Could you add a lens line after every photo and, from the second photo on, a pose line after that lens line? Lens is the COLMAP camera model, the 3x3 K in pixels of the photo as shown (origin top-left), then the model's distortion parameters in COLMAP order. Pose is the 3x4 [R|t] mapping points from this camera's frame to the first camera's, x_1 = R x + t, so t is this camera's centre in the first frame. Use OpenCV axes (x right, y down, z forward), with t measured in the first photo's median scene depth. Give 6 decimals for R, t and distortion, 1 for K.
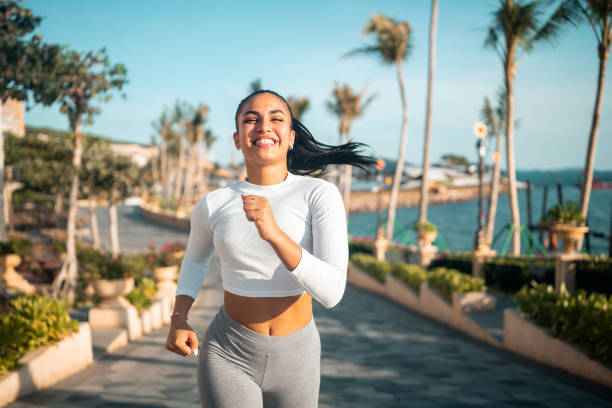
lens RADIAL K [[661.1, 0, 235.4], [0, 661.1, 191.9], [0, 0, 1]] dist [-0.009117, -0.023858]
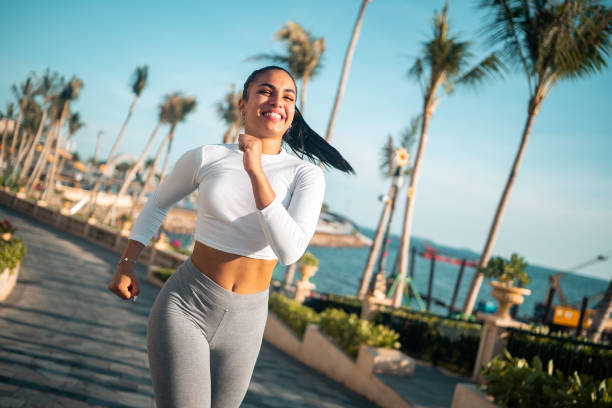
lens RADIAL K [[687.1, 0, 278.8], [0, 687.1, 175.9], [0, 0, 1]] dist [-0.013354, -0.017116]
pose [[0.941976, 0.219008, 0.254394, -0.000158], [-0.206056, 0.975519, -0.076837, 0.025137], [-0.264994, 0.019959, 0.964044, 0.148733]]
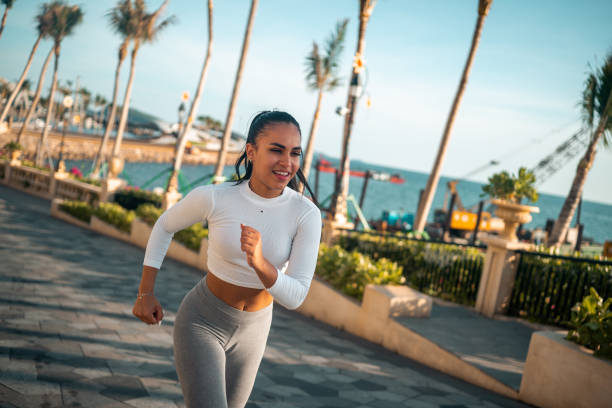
lens RADIAL K [[693.8, 0, 306.0], [0, 693.8, 204.0], [0, 0, 1]] dist [-0.008685, 0.007369]
pose [[0.880159, 0.118290, 0.459703, -0.023219], [-0.156287, 0.986670, 0.045343, 0.030925], [-0.448212, -0.111755, 0.886914, 0.244241]]
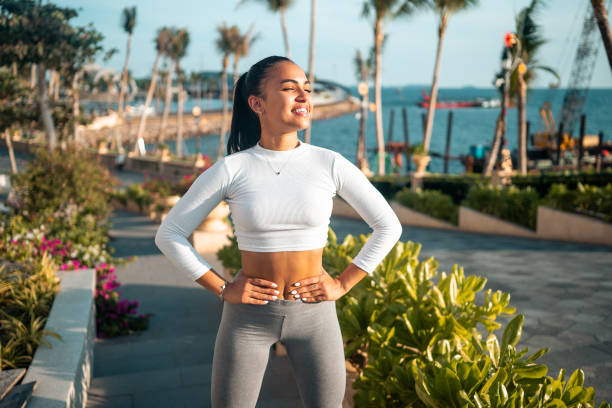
lens RADIAL K [[714.1, 0, 344.9], [0, 714.1, 215.8], [0, 0, 1]] dist [-0.012960, -0.004451]
pose [[0.929219, -0.054360, 0.365510, -0.204745], [0.000737, 0.989391, 0.145275, -0.037460], [-0.369530, -0.134723, 0.919401, -0.371209]]
